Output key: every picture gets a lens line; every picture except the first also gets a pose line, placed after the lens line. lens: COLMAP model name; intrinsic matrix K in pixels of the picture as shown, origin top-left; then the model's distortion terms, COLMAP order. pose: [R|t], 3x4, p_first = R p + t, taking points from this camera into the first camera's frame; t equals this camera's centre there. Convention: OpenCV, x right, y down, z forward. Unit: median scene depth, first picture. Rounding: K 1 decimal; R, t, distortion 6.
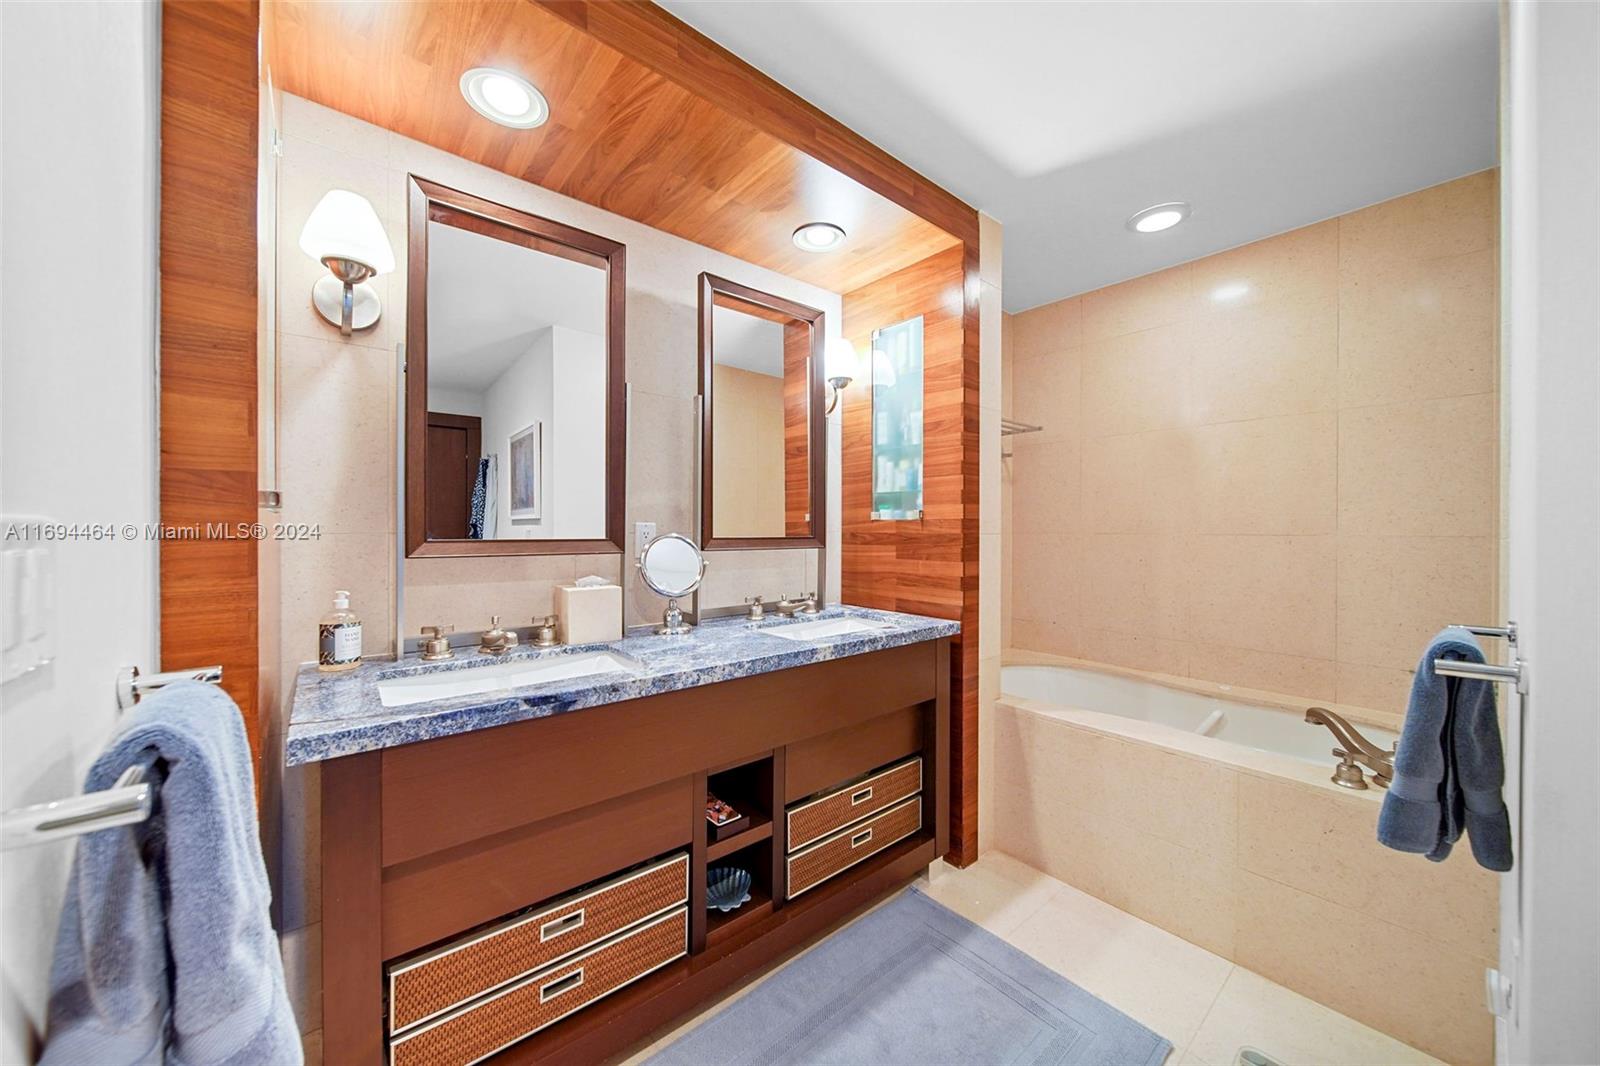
lens RADIAL K [[562.7, 0, 800.0], [0, 562.7, 533.0], [0, 0, 1]] dist [-0.000266, -0.000010]
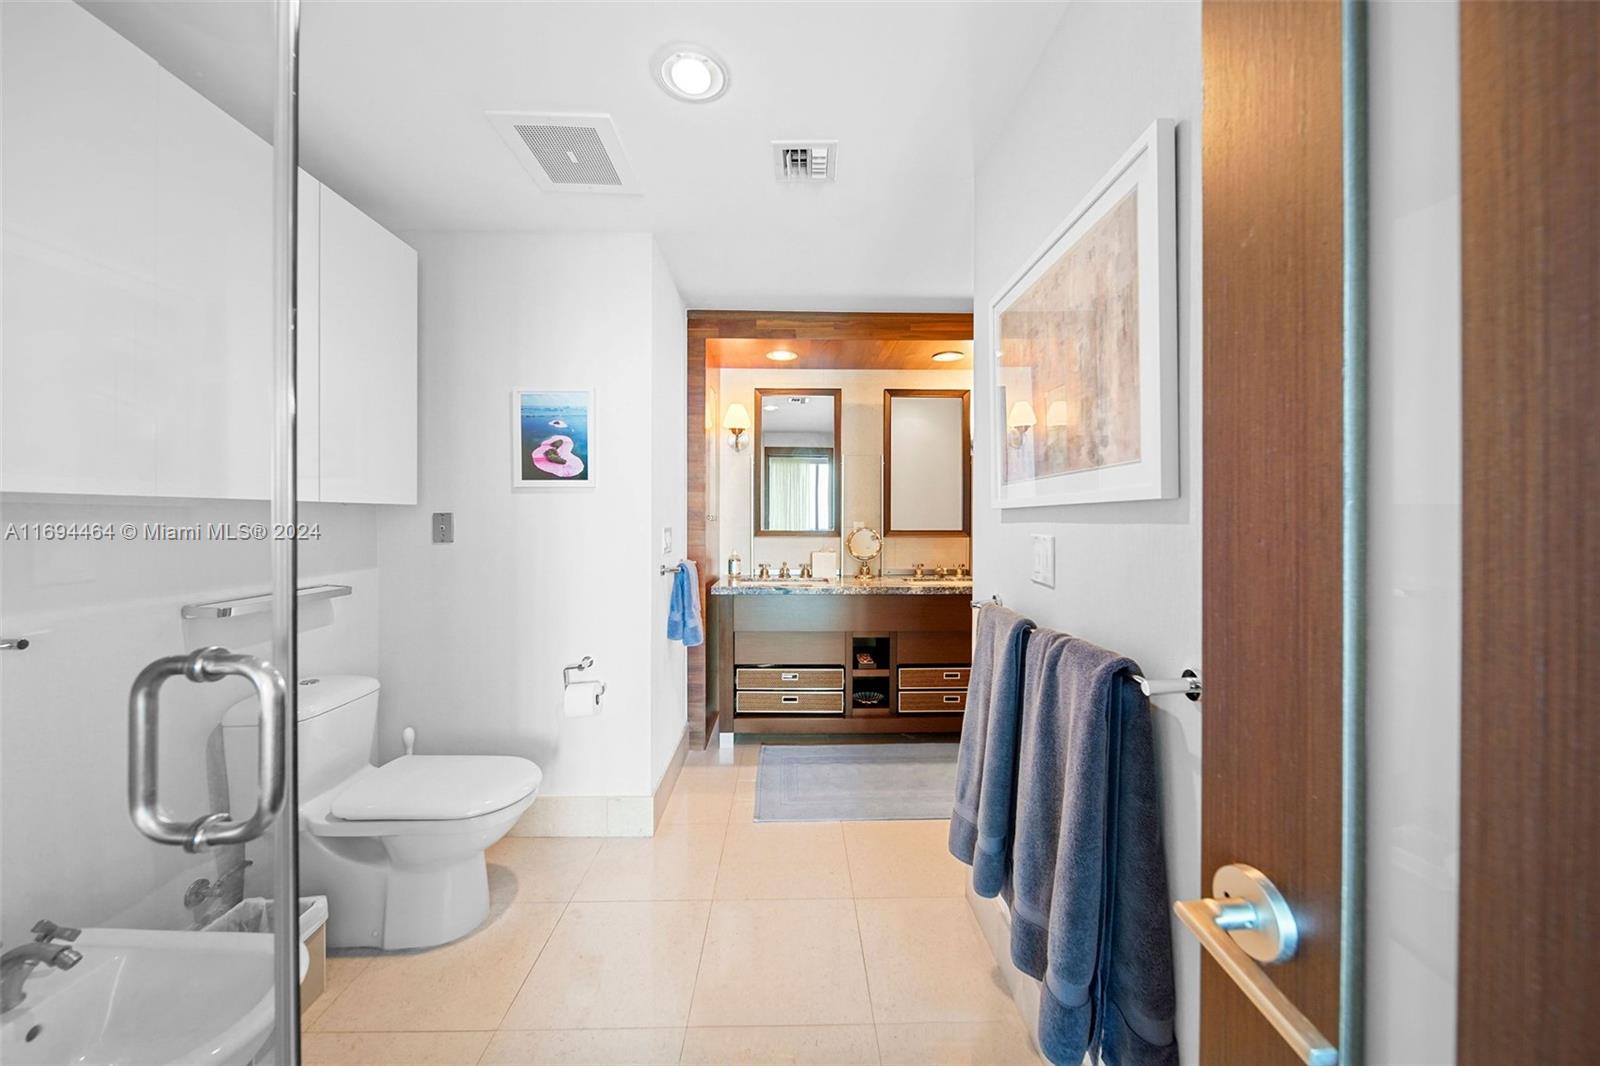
lens RADIAL K [[562.7, 0, 800.0], [0, 562.7, 533.0], [0, 0, 1]] dist [-0.000266, -0.000010]
pose [[0.777804, 0.008683, -0.628447, 0.960138], [-0.000344, 0.999910, 0.013390, -0.009249], [0.628507, -0.010198, 0.777737, -0.766228]]
